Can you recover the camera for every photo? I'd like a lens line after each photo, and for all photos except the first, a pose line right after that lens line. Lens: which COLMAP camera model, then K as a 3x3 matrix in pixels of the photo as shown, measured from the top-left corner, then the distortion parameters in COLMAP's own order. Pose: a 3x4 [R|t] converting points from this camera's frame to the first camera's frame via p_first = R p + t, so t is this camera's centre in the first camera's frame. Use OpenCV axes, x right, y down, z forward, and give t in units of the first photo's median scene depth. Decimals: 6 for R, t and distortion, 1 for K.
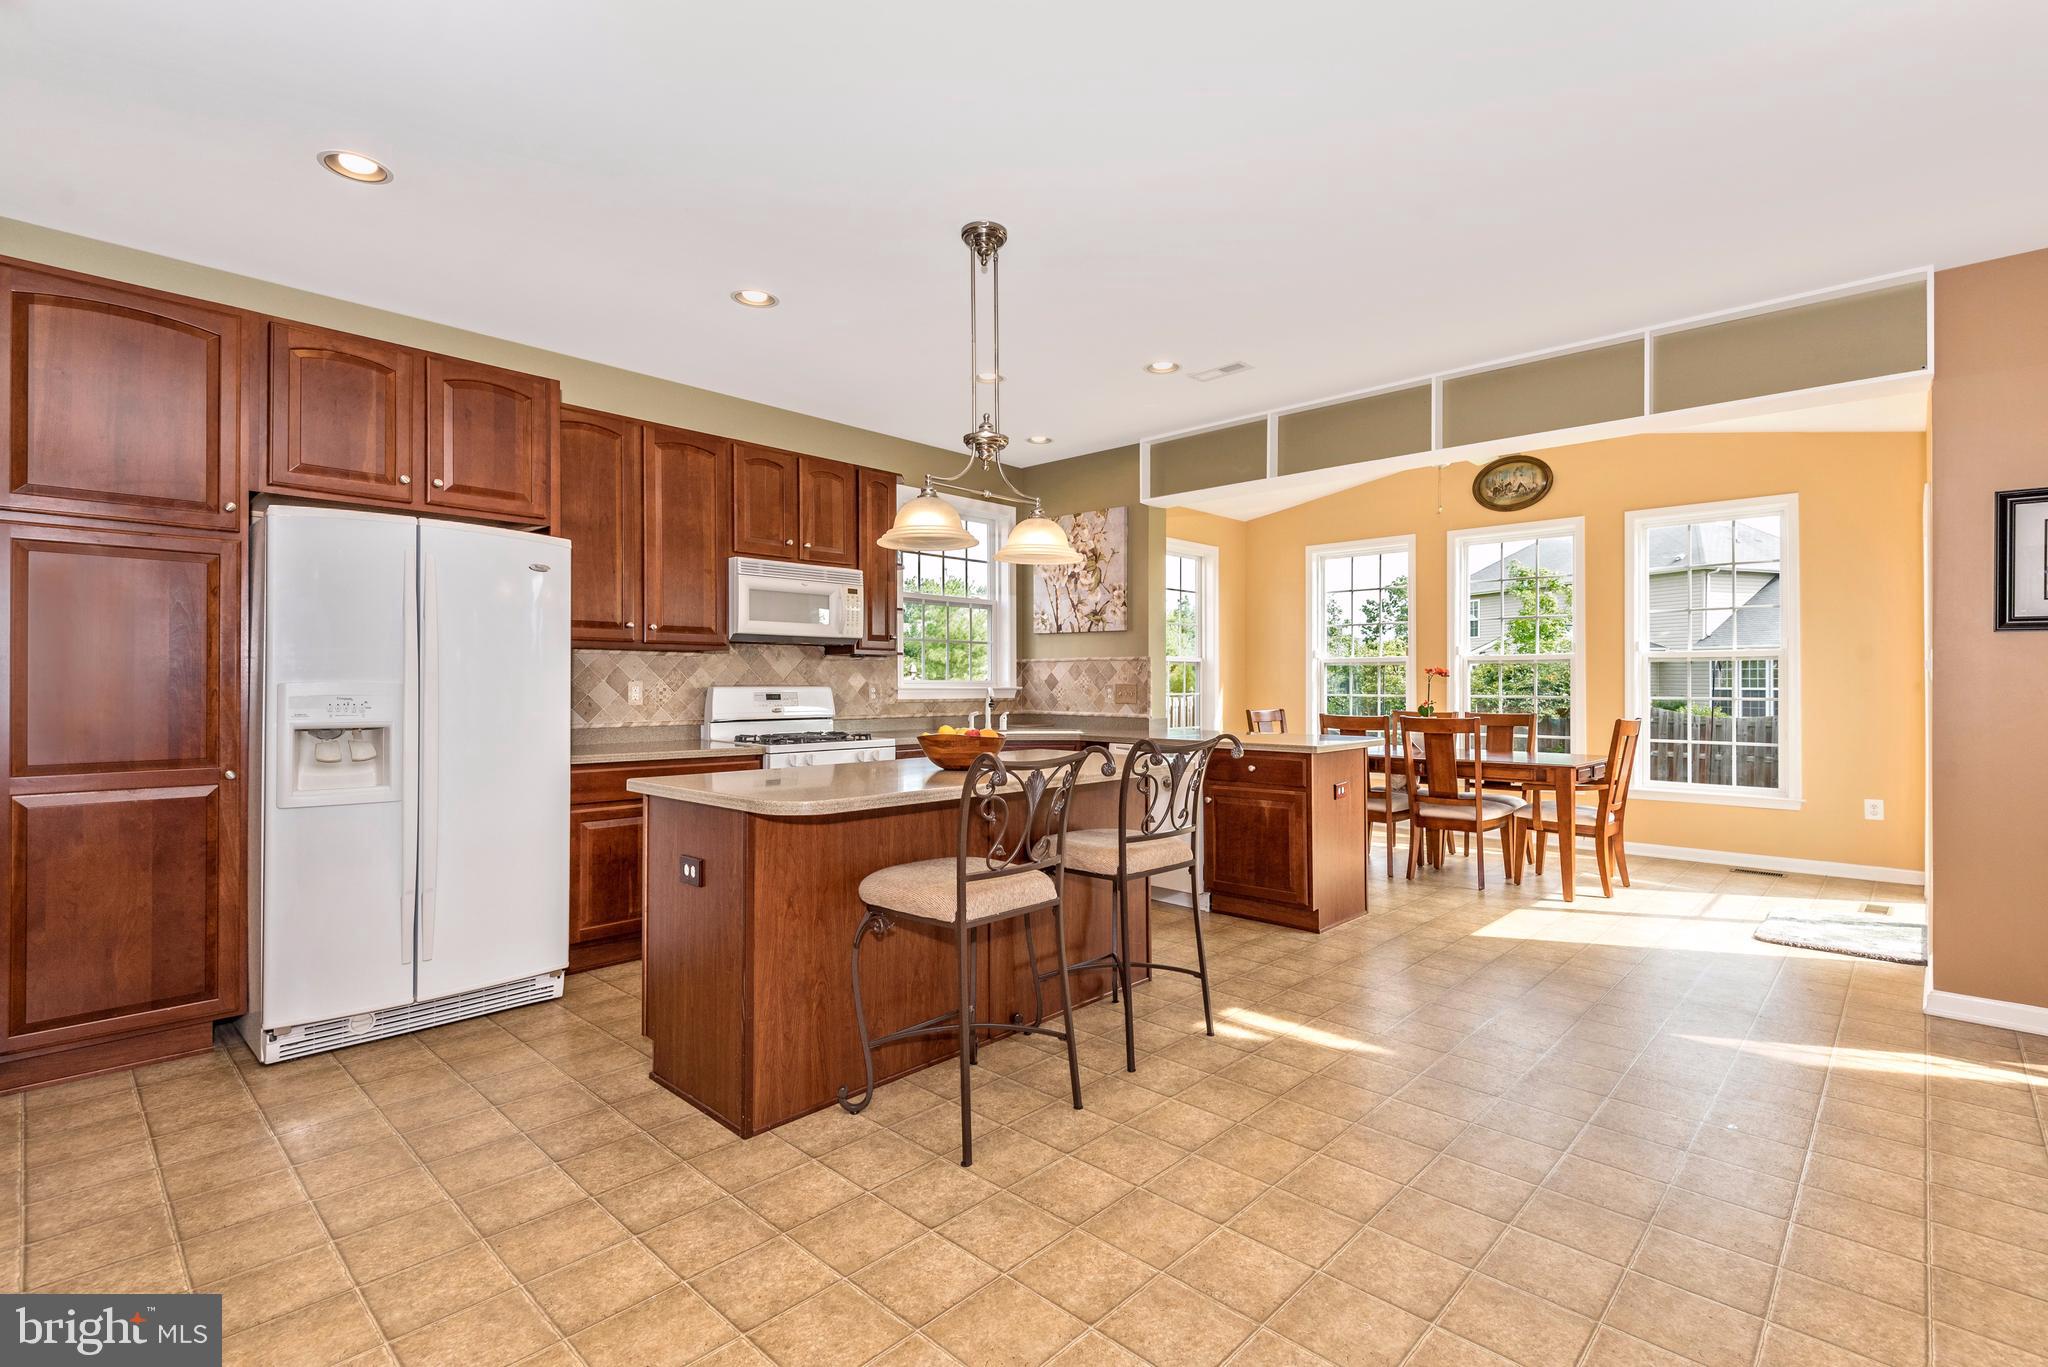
lens RADIAL K [[932.1, 0, 1013.6], [0, 932.1, 686.5], [0, 0, 1]] dist [0.015809, -0.007293]
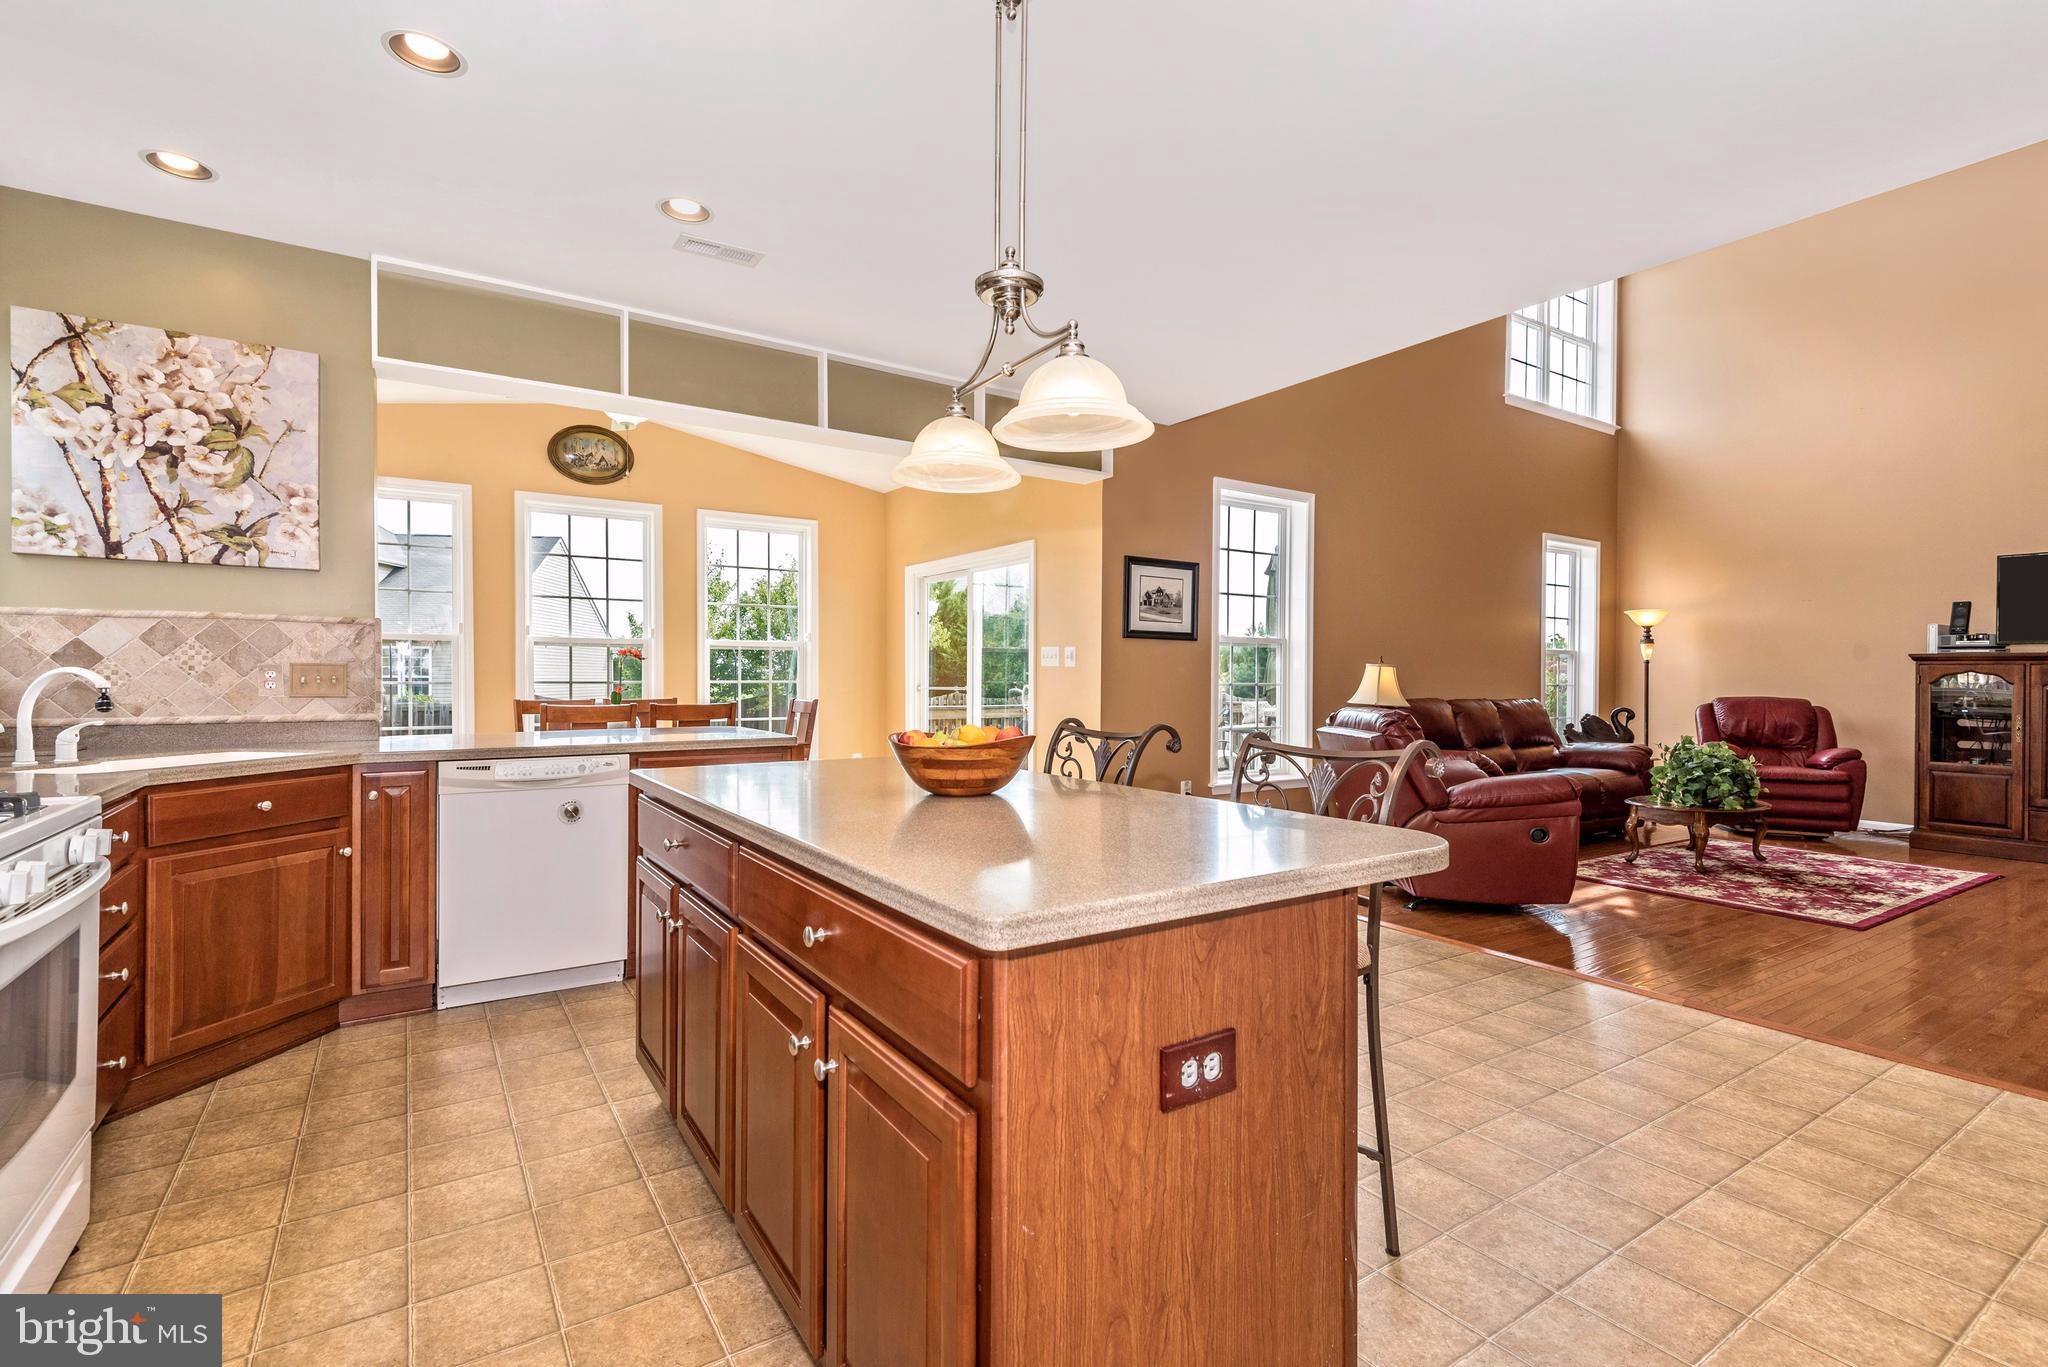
lens RADIAL K [[932.1, 0, 1035.5], [0, 932.1, 686.5], [0, 0, 1]] dist [0.015809, -0.007293]
pose [[0.211335, -0.013775, 0.977317, -0.414268], [-0.000717, 0.999898, 0.014248, 0.003521], [-0.977413, -0.003711, 0.211304, 0.519934]]
